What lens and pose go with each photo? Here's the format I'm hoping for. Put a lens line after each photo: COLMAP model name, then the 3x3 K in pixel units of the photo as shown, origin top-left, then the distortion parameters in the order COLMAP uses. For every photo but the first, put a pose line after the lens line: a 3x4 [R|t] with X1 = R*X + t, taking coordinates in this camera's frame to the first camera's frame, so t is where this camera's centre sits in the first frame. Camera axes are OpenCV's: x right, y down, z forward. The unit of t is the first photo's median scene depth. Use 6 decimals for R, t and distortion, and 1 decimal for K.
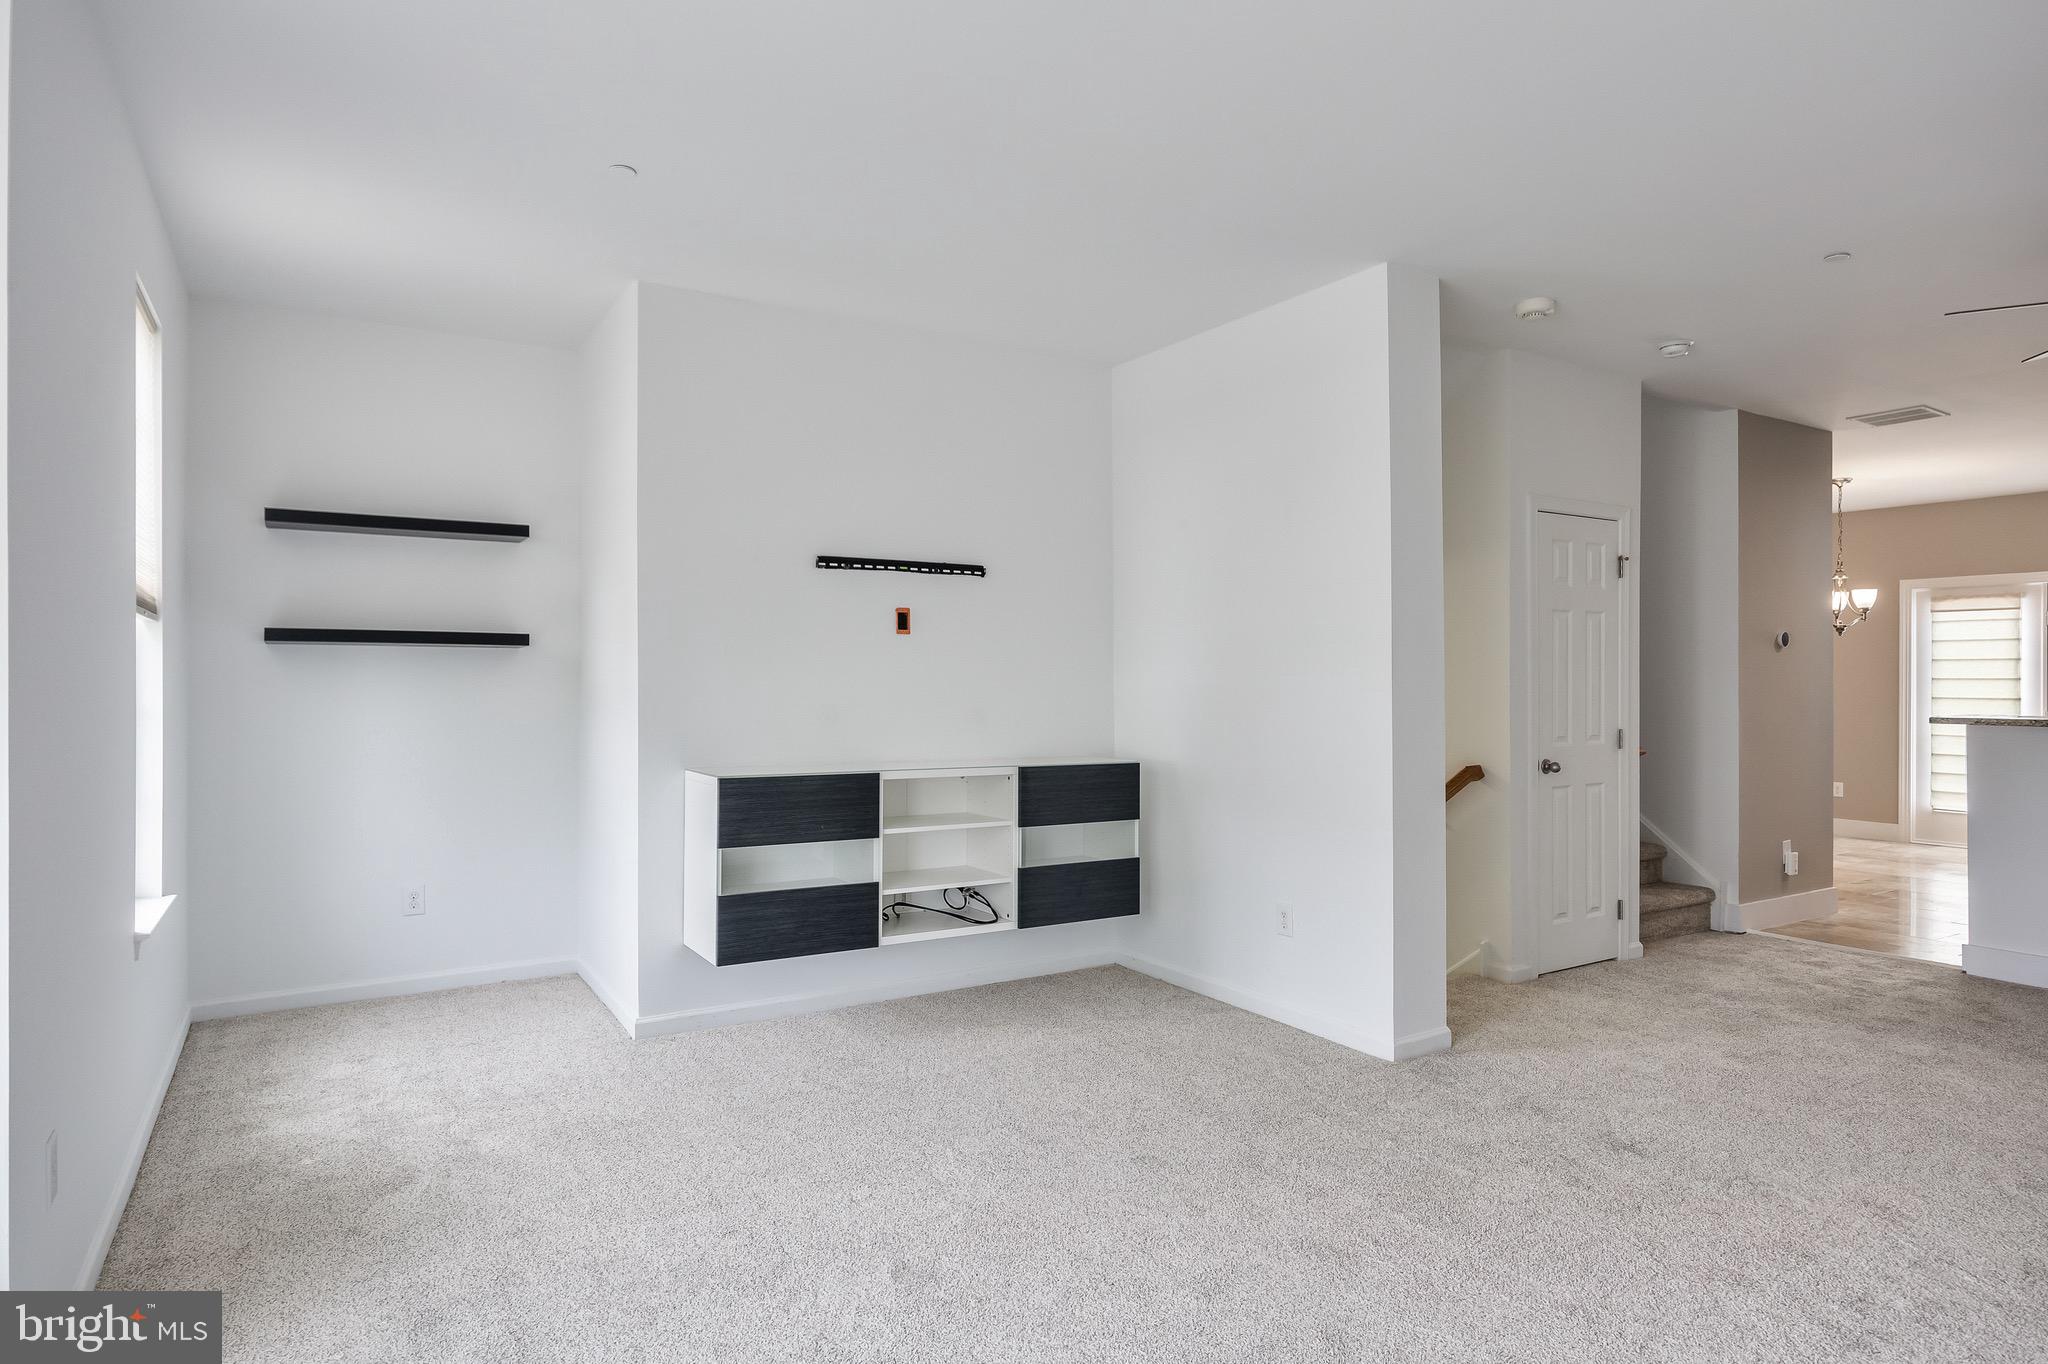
lens RADIAL K [[1157.8, 0, 1031.7], [0, 1157.8, 691.7], [0, 0, 1]] dist [0.002773, 0.000542]
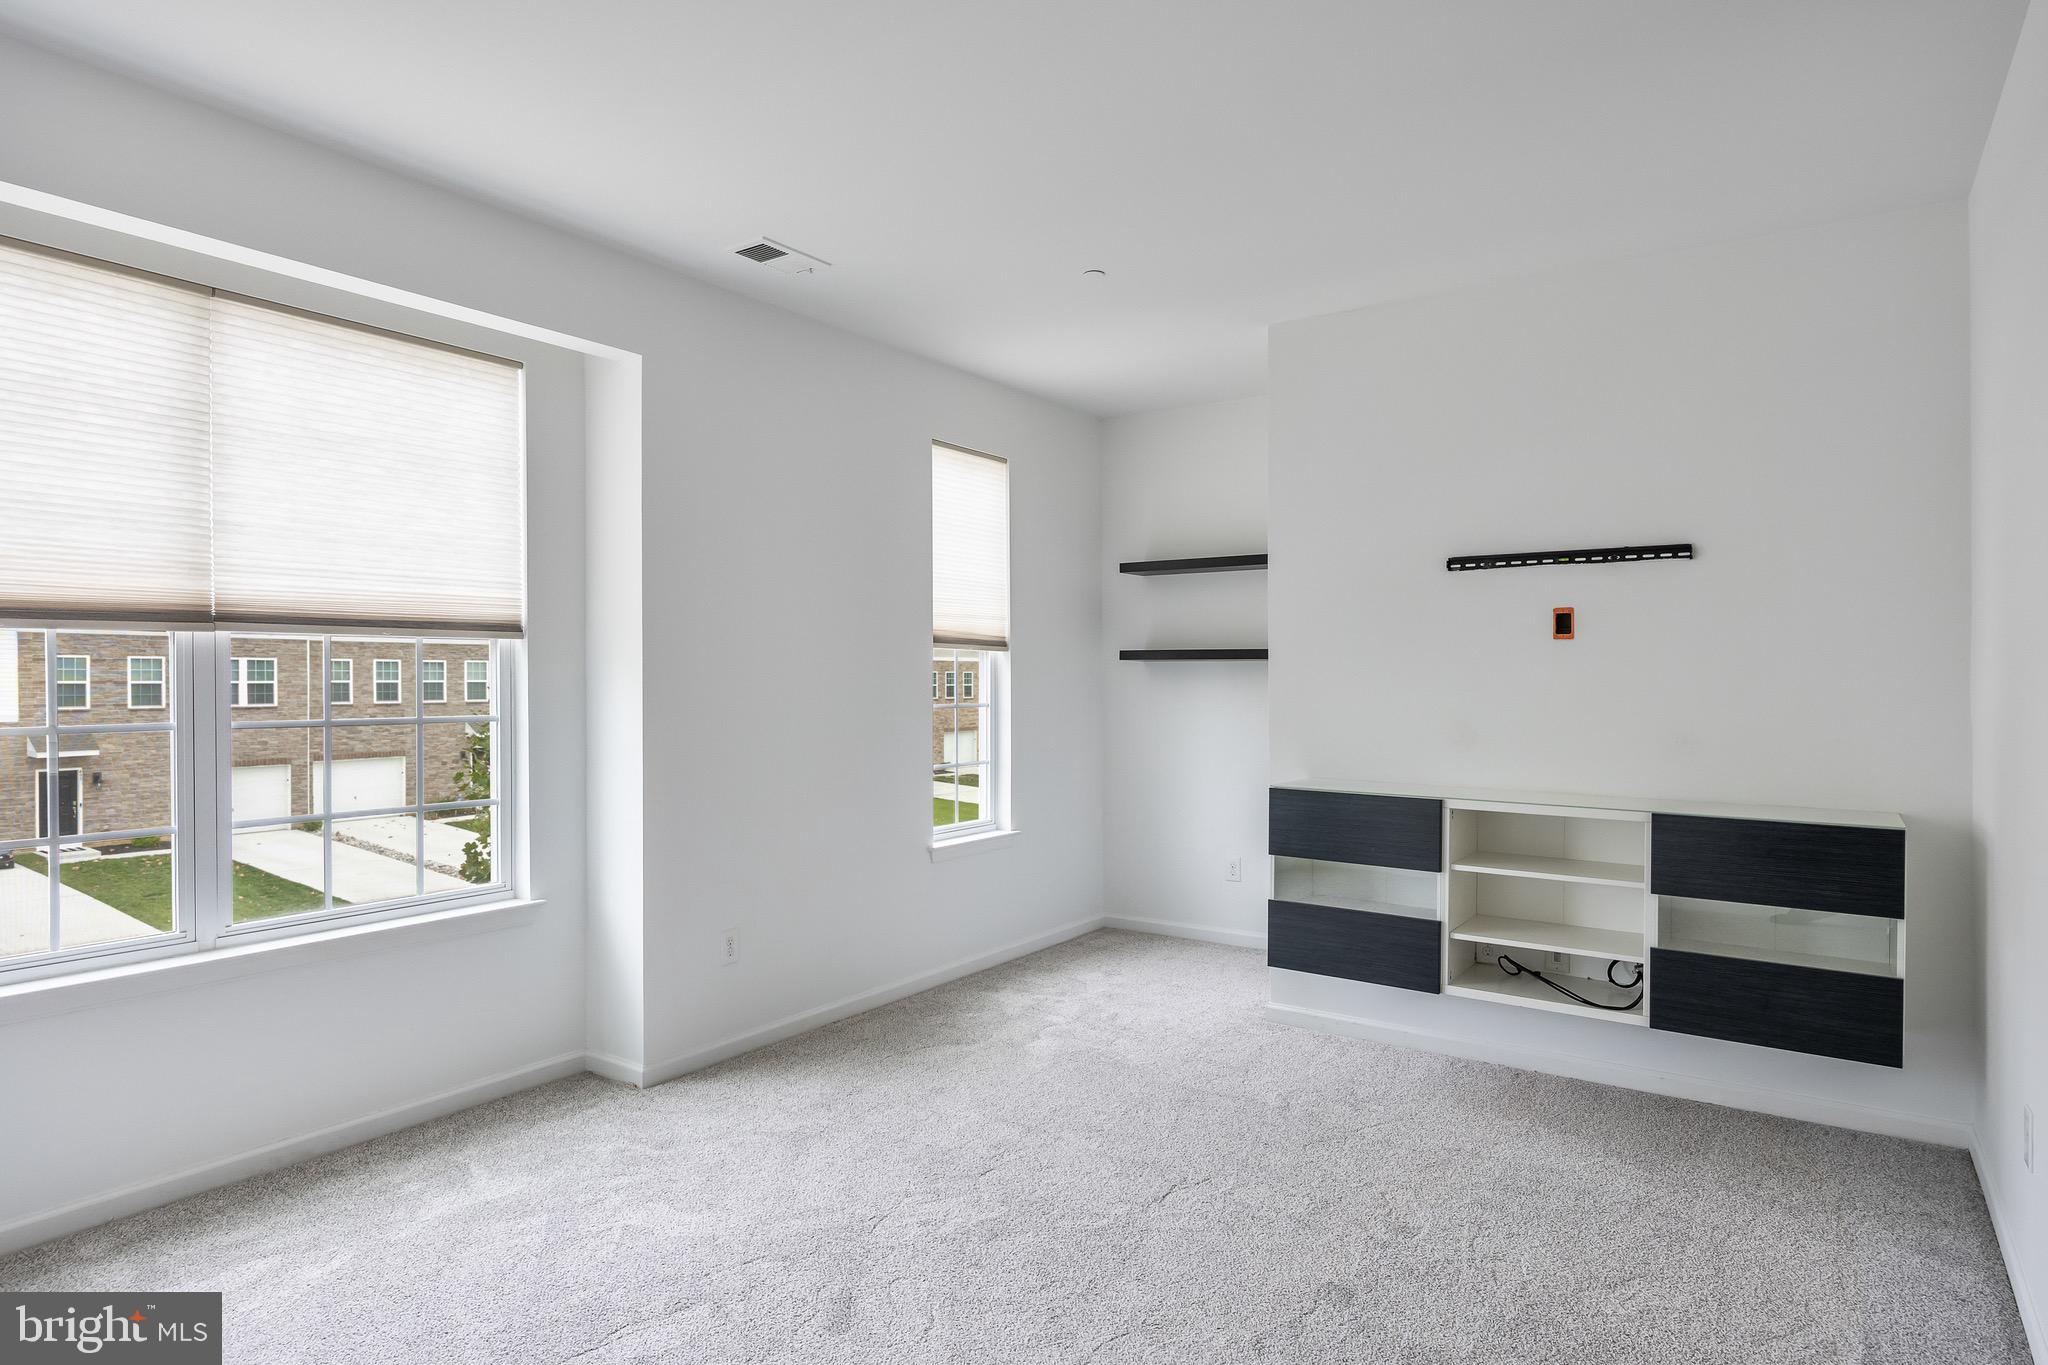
lens RADIAL K [[1157.8, 0, 991.2], [0, 1157.8, 699.1], [0, 0, 1]] dist [0.002773, 0.000542]
pose [[0.377179, 0.018331, -0.925959, 0.524680], [-0.007777, 0.999832, 0.016625, -0.018397], [0.926108, 0.000931, 0.377258, 0.320025]]
